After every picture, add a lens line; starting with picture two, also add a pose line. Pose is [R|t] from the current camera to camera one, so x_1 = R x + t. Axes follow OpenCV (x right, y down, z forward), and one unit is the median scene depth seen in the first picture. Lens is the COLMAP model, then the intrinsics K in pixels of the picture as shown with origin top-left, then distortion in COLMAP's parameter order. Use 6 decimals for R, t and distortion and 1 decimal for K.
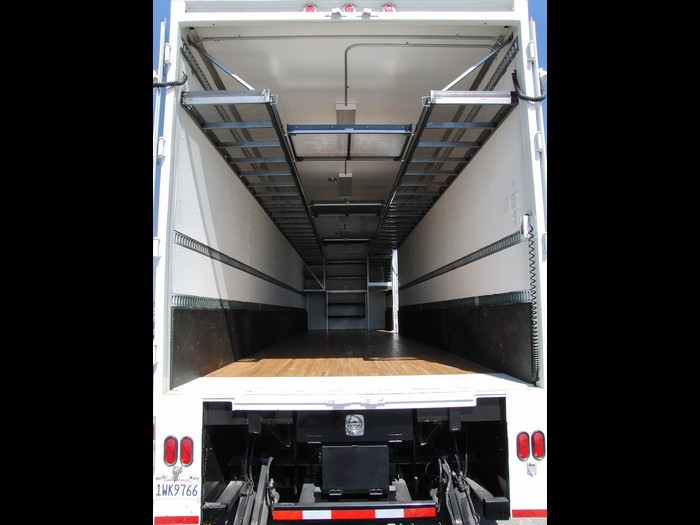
lens RADIAL K [[419.9, 0, 350.0], [0, 419.9, 262.5], [0, 0, 1]] dist [-0.065480, 0.001690]
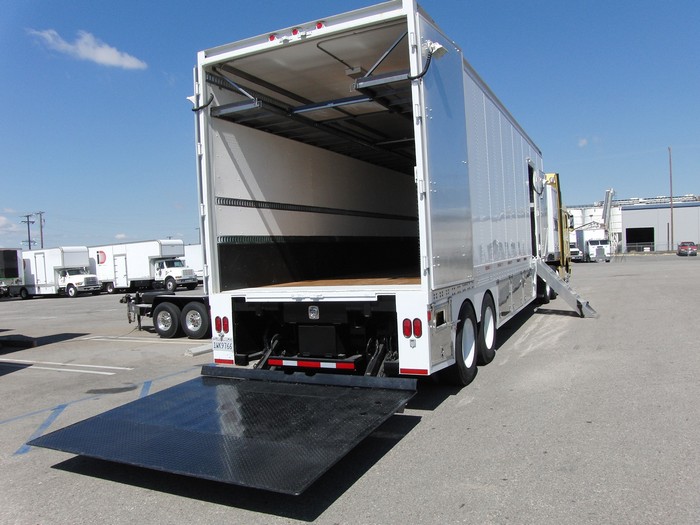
lens RADIAL K [[556.0, 0, 350.0], [0, 556.0, 262.5], [0, 0, 1]] dist [-0.157462, 0.131116]
pose [[0.895908, -0.025307, -0.443519, 1.079789], [0.092219, 0.987222, 0.129953, -0.059895], [0.434563, -0.157327, 0.886794, -0.785125]]
